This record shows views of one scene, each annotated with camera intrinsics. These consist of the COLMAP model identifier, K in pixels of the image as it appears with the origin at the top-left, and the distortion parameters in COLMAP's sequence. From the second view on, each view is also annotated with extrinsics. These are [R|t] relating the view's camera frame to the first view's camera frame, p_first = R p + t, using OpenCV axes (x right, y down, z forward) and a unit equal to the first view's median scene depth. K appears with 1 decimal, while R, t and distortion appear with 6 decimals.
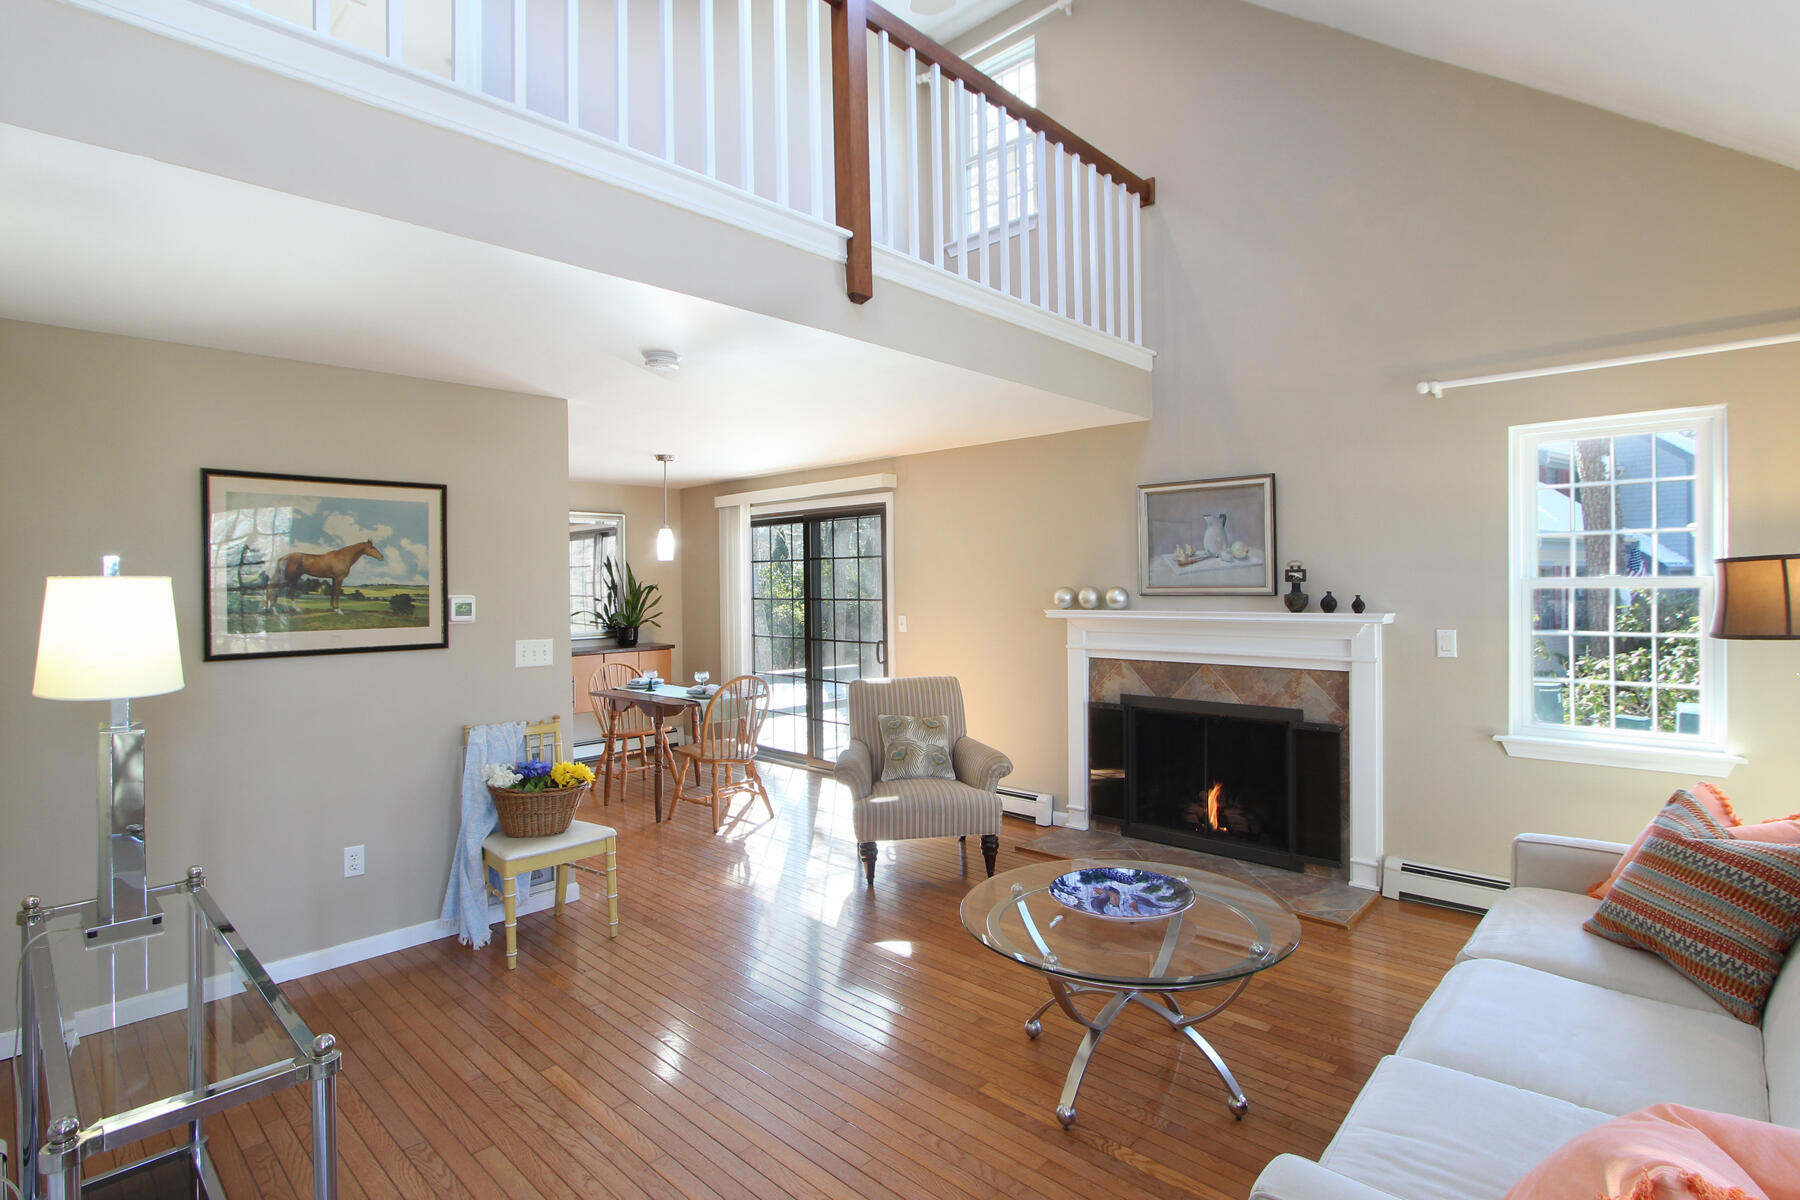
lens RADIAL K [[848.0, 0, 925.1], [0, 848.0, 583.5], [0, 0, 1]] dist [-0.019034, 0.004689]
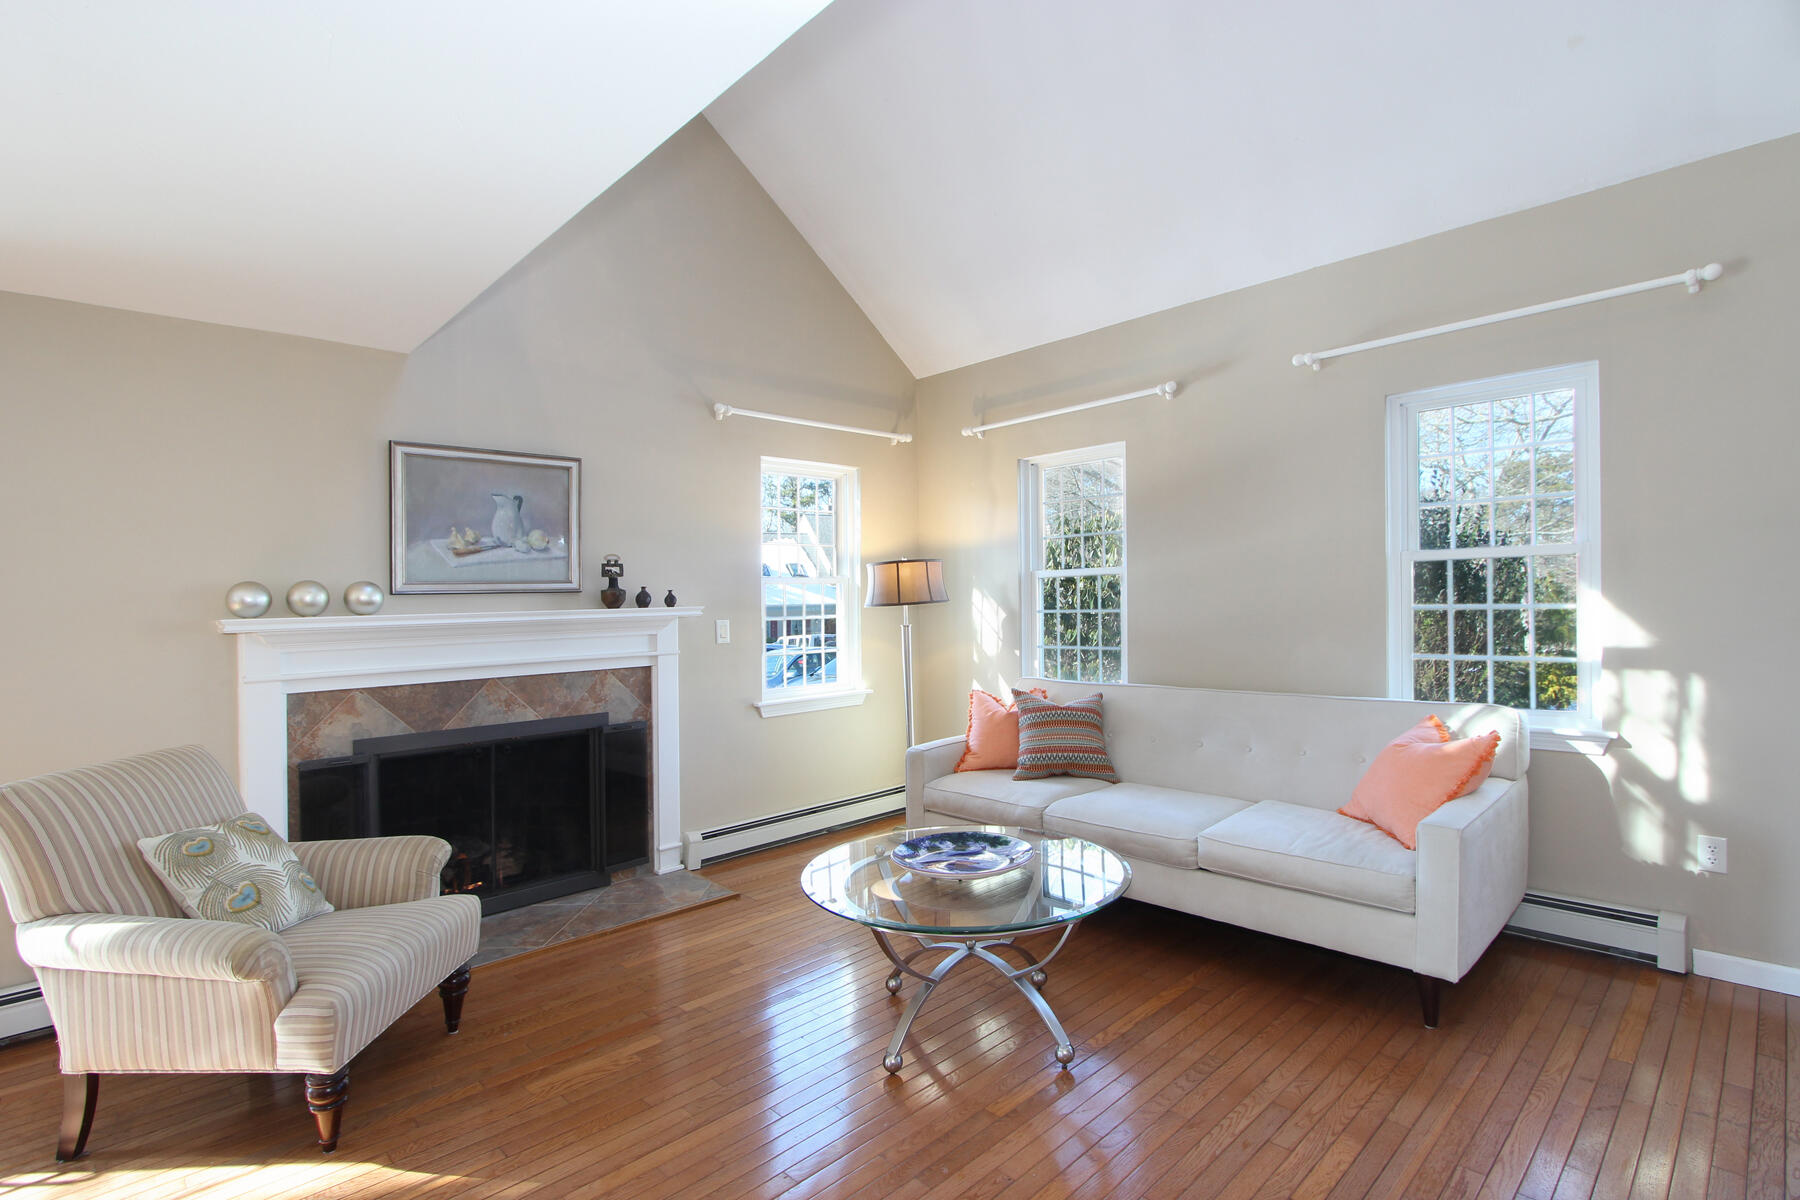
lens RADIAL K [[848.0, 0, 904.1], [0, 848.0, 591.7], [0, 0, 1]] dist [-0.019034, 0.004689]
pose [[0.074898, 0.011383, 0.997126, -0.496450], [0.016641, 0.999781, -0.012663, 0.032943], [-0.997052, 0.017542, 0.074692, 0.617642]]
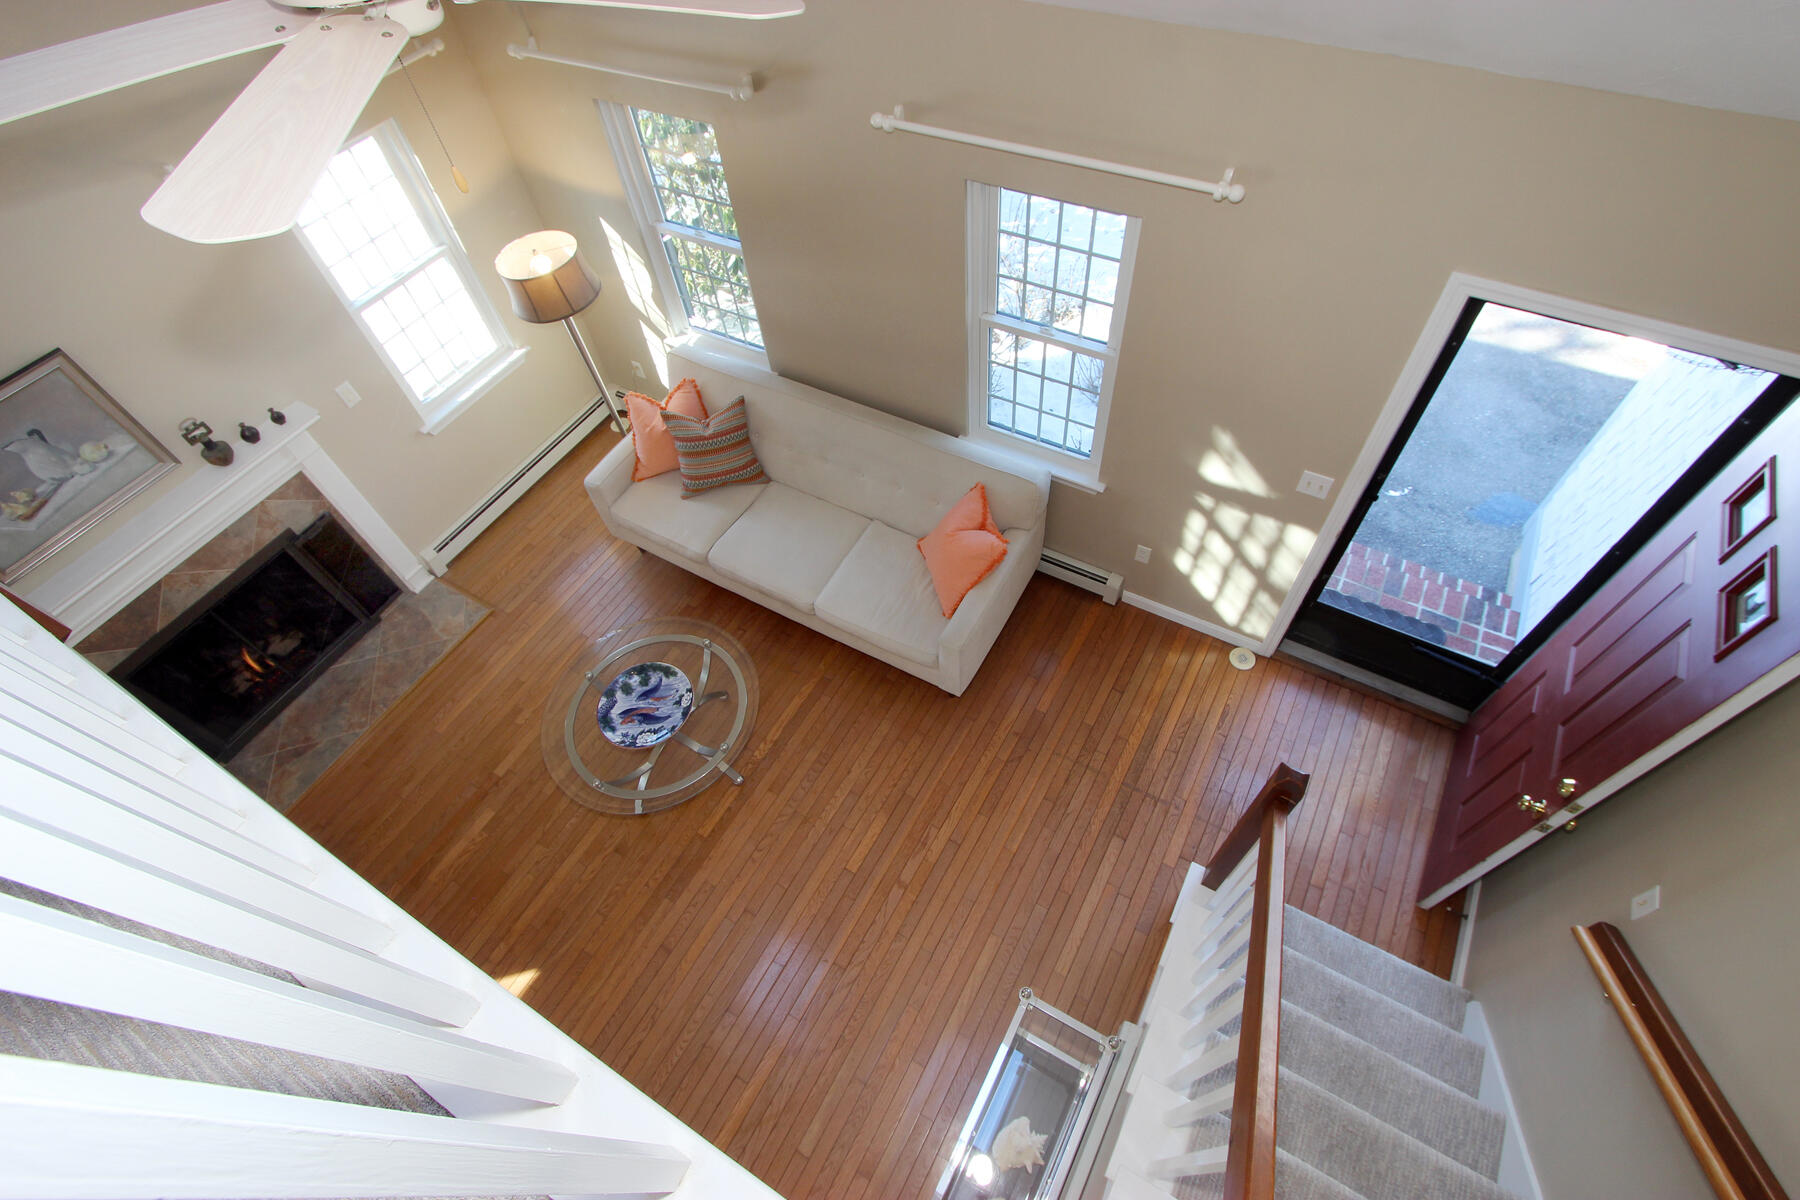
lens RADIAL K [[848.0, 0, 896.7], [0, 848.0, 588.5], [0, 0, 1]] dist [-0.019034, 0.004689]
pose [[-0.204344, -0.769979, 0.604464, -0.369170], [0.093066, 0.599416, 0.795009, -0.550682], [-0.974465, 0.218710, -0.050828, 0.380818]]
